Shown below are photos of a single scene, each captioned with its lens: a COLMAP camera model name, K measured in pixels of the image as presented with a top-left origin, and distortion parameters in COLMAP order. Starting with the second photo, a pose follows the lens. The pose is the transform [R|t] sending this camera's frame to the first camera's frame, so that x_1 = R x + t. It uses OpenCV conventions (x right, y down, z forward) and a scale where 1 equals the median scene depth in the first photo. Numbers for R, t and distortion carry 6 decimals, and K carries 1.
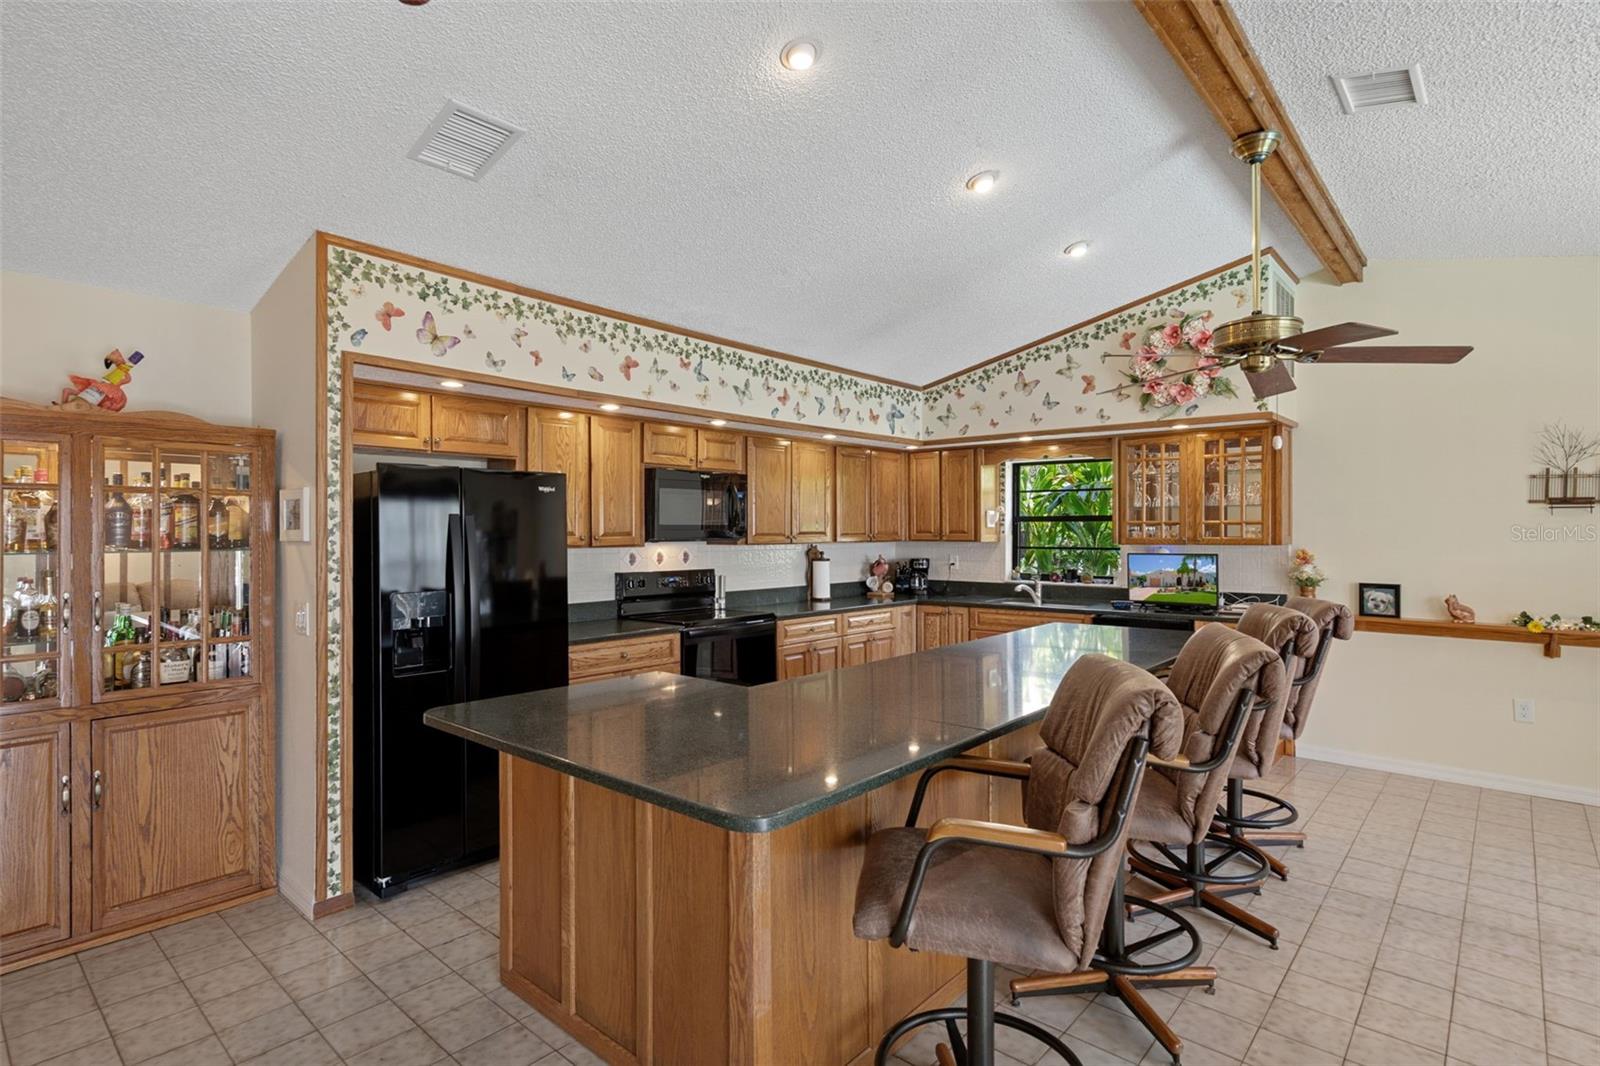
lens RADIAL K [[791.7, 0, 788.2], [0, 791.7, 516.1], [0, 0, 1]] dist [0.003348, 0.004024]
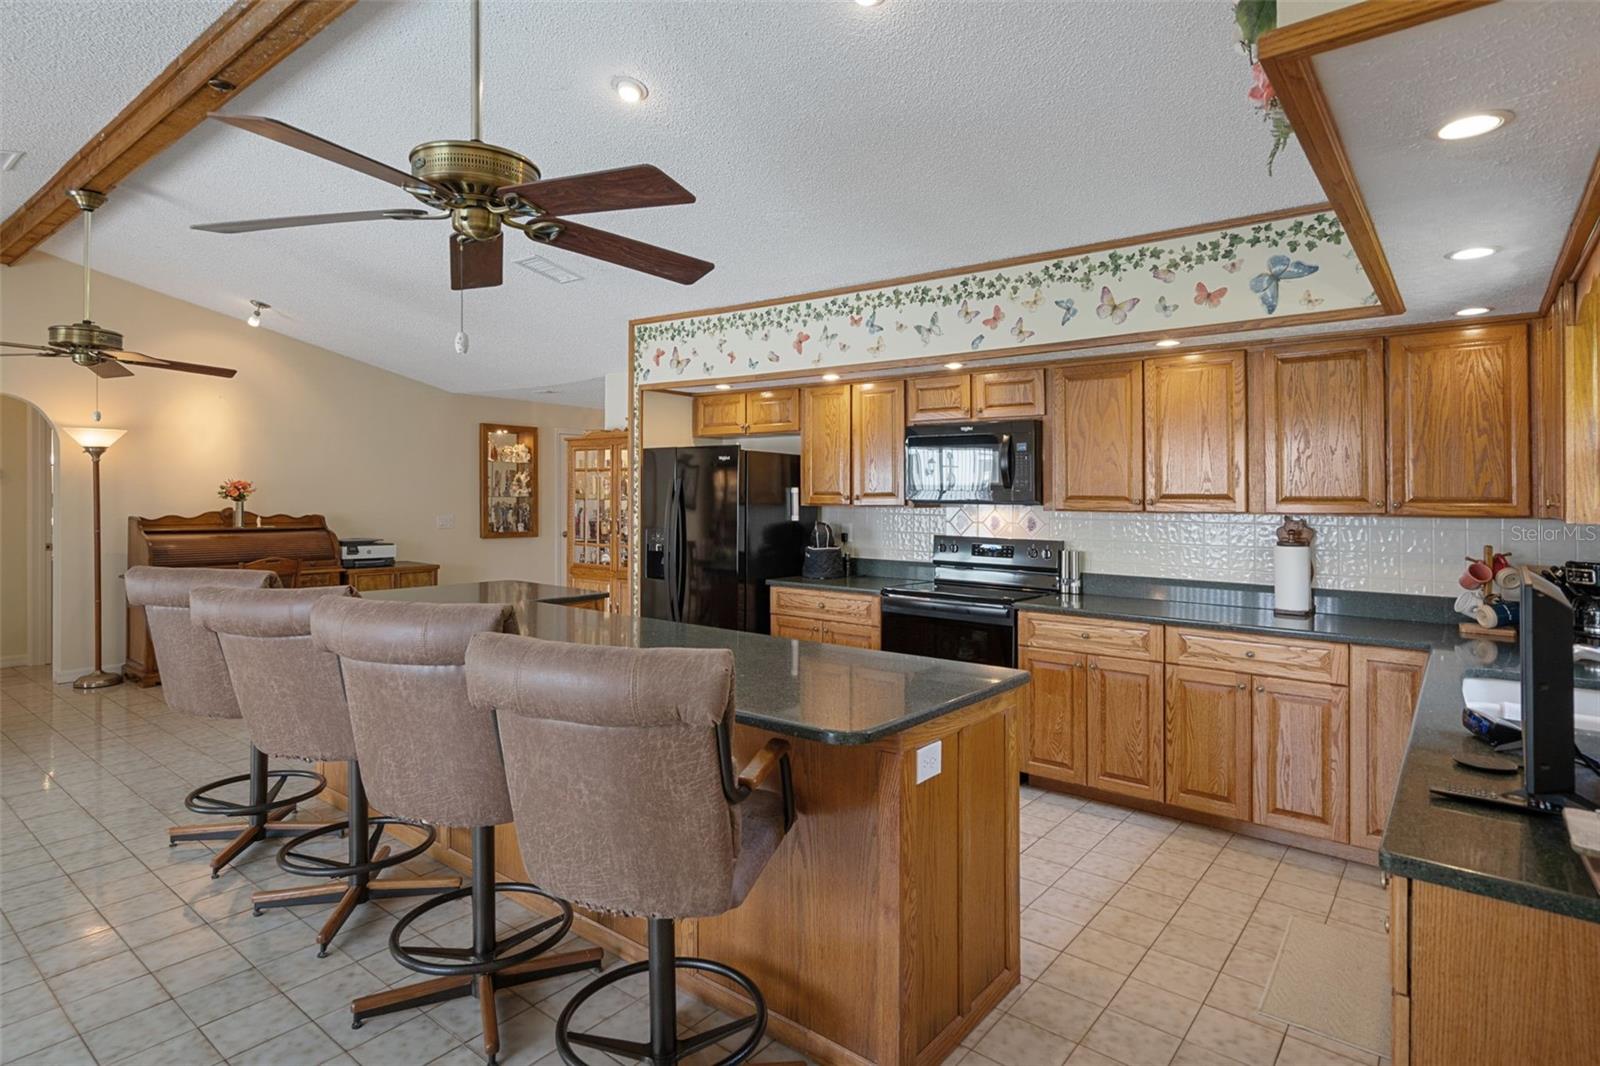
lens RADIAL K [[880.8, 0, 828.0], [0, 880.8, 472.6], [0, 0, 1]] dist [-0.000459, 0.003753]
pose [[0.069789, -0.024325, -0.997265, 0.818827], [0.010237, 0.999667, -0.023667, 0.018909], [0.997509, -0.008557, 0.070014, 0.760664]]
